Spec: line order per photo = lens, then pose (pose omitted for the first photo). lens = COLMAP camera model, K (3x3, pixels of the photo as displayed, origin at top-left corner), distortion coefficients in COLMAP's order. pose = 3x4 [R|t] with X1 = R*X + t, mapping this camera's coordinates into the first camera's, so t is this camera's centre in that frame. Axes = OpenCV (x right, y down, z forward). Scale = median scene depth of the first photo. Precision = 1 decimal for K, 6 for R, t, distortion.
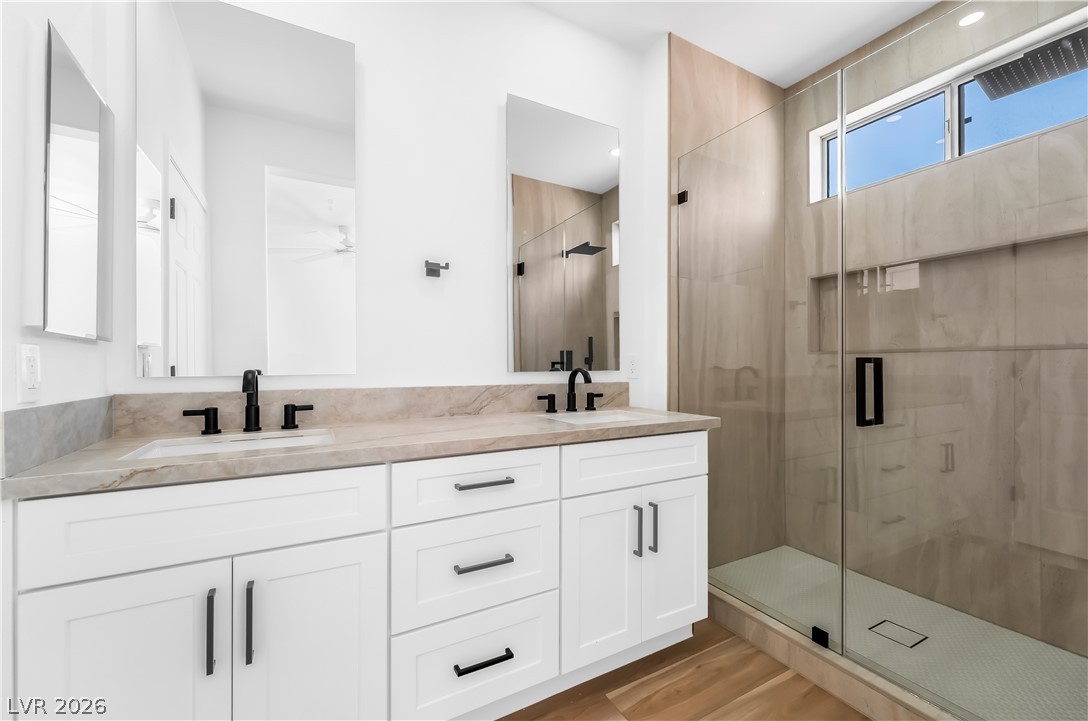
lens RADIAL K [[444.0, 0, 546.5], [0, 444.0, 363.5], [0, 0, 1]] dist [-0.003505, 0.000314]
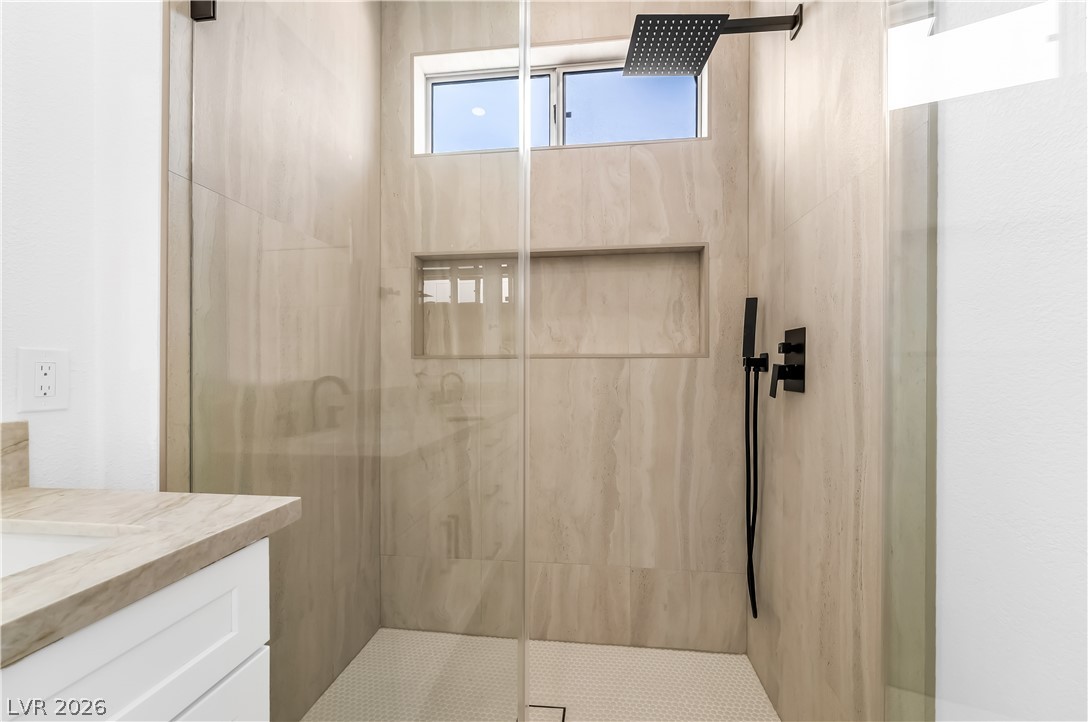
lens RADIAL K [[444.0, 0, 545.9], [0, 444.0, 370.6], [0, 0, 1]] dist [-0.003505, 0.000314]
pose [[0.590779, 0.000134, 0.806834, 0.141839], [-0.003517, 0.999991, 0.002409, -0.003649], [-0.806826, -0.004260, 0.590774, 0.426162]]
